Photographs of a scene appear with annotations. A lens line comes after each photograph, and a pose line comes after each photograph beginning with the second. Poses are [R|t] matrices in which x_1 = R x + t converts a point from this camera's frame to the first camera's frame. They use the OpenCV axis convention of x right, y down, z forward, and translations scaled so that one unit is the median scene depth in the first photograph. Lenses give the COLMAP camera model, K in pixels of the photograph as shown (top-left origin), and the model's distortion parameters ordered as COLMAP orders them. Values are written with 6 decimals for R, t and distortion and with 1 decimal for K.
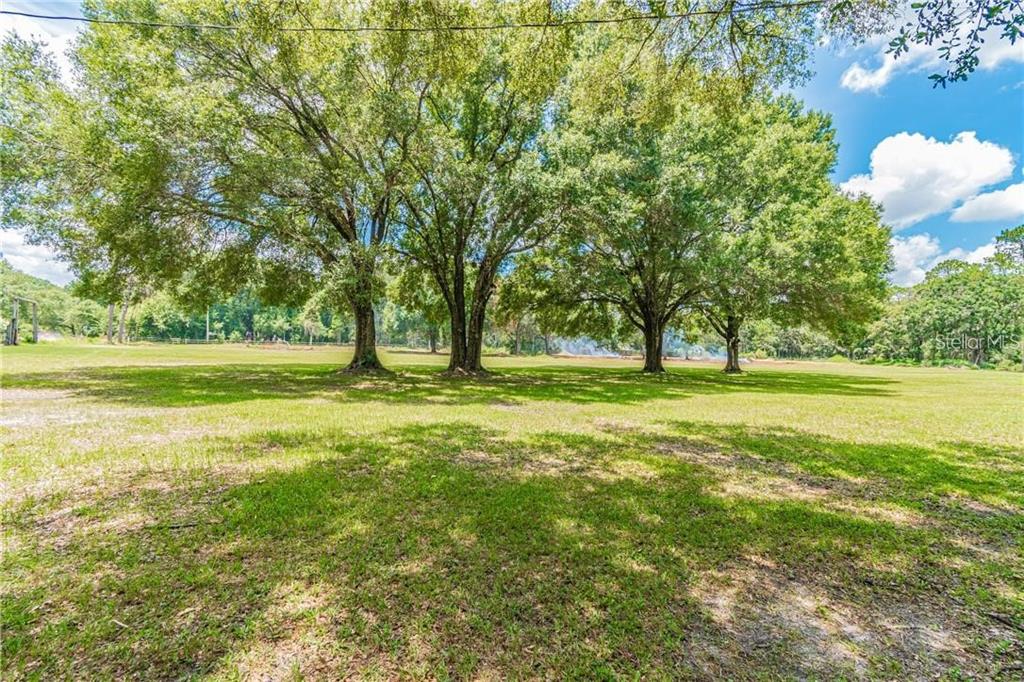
lens RADIAL K [[459.1, 0, 510.3], [0, 459.1, 342.5], [0, 0, 1]] dist [0.000976, 0.000371]
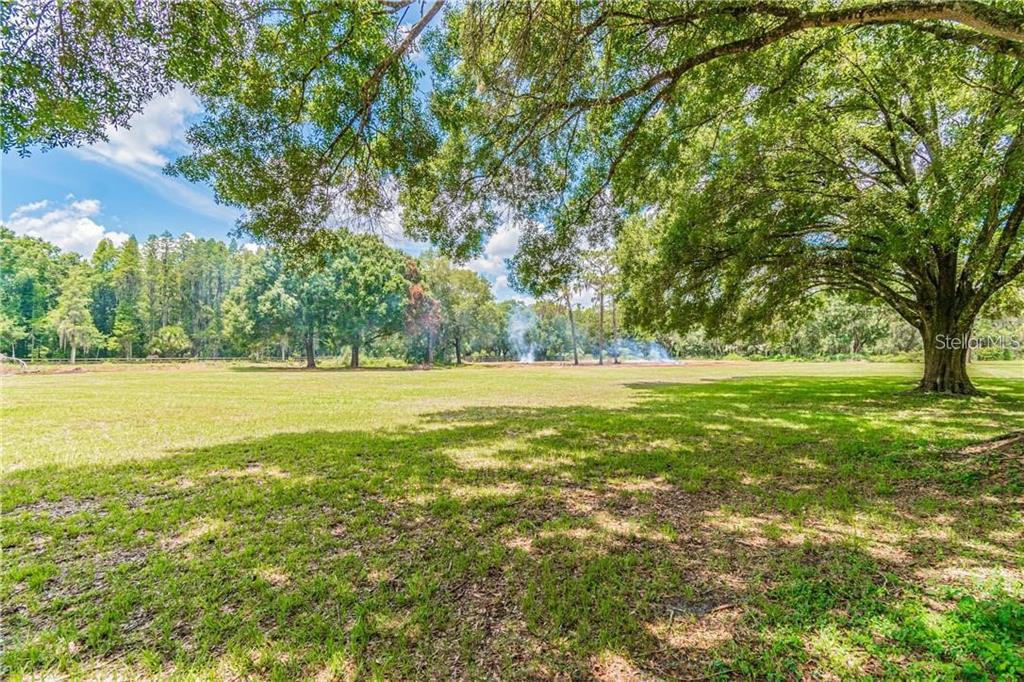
lens RADIAL K [[459.1, 0, 512.3], [0, 459.1, 345.3], [0, 0, 1]] dist [0.000976, 0.000371]
pose [[0.934981, -0.023773, 0.353900, -0.119015], [0.028047, 0.999582, -0.006951, 0.002586], [-0.353587, 0.016425, 0.935258, 0.254706]]
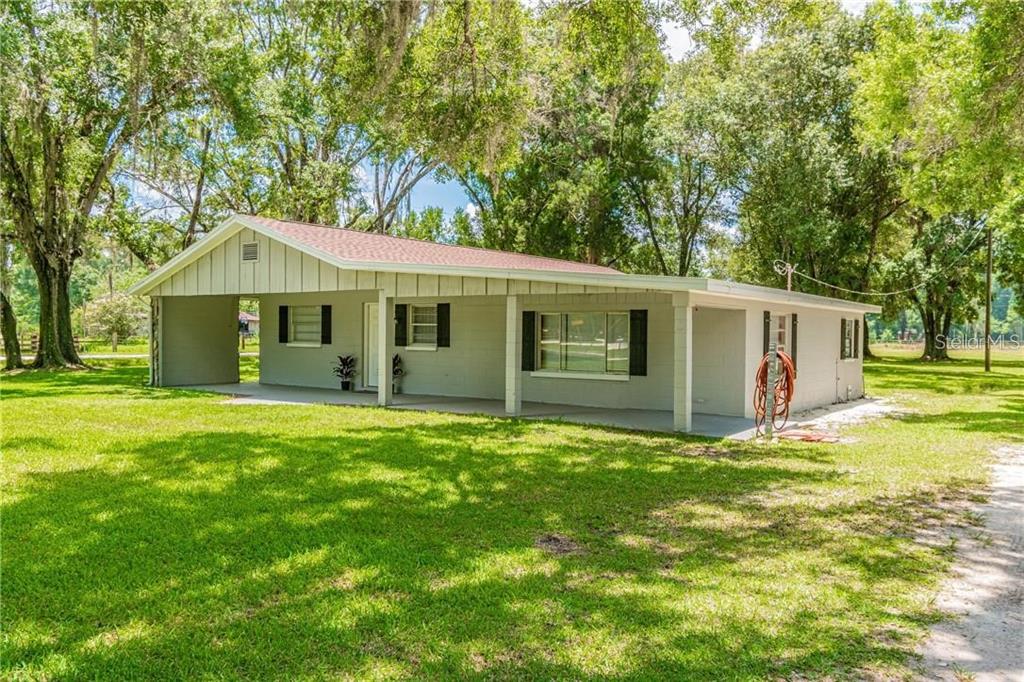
lens RADIAL K [[795.0, 0, 507.7], [0, 795.0, 342.1], [0, 0, 1]] dist [-0.001154, -0.001844]
pose [[0.470194, -0.016278, -0.882413, 0.411273], [0.014967, 0.999833, -0.010469, 0.004167], [0.882436, -0.008285, 0.470359, -0.368205]]
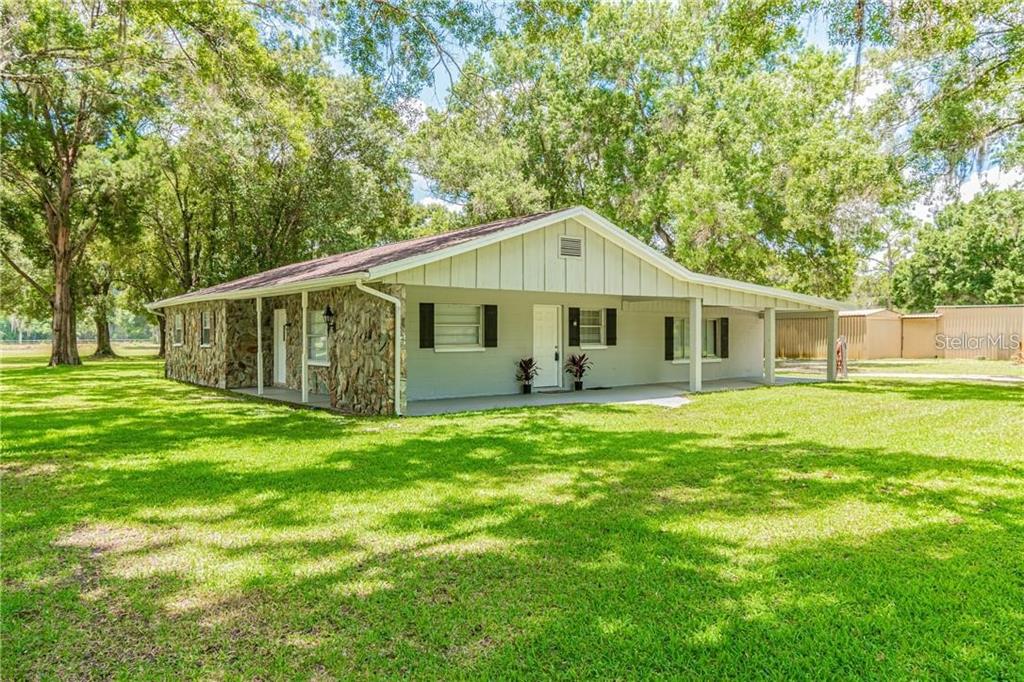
lens RADIAL K [[752.7, 0, 515.5], [0, 752.7, 336.4], [0, 0, 1]] dist [-0.000563, 0.001848]
pose [[0.976878, -0.034647, 0.210974, 0.145149], [0.031406, 0.999332, 0.018695, -0.004886], [-0.211480, -0.011637, 0.977313, -0.504199]]
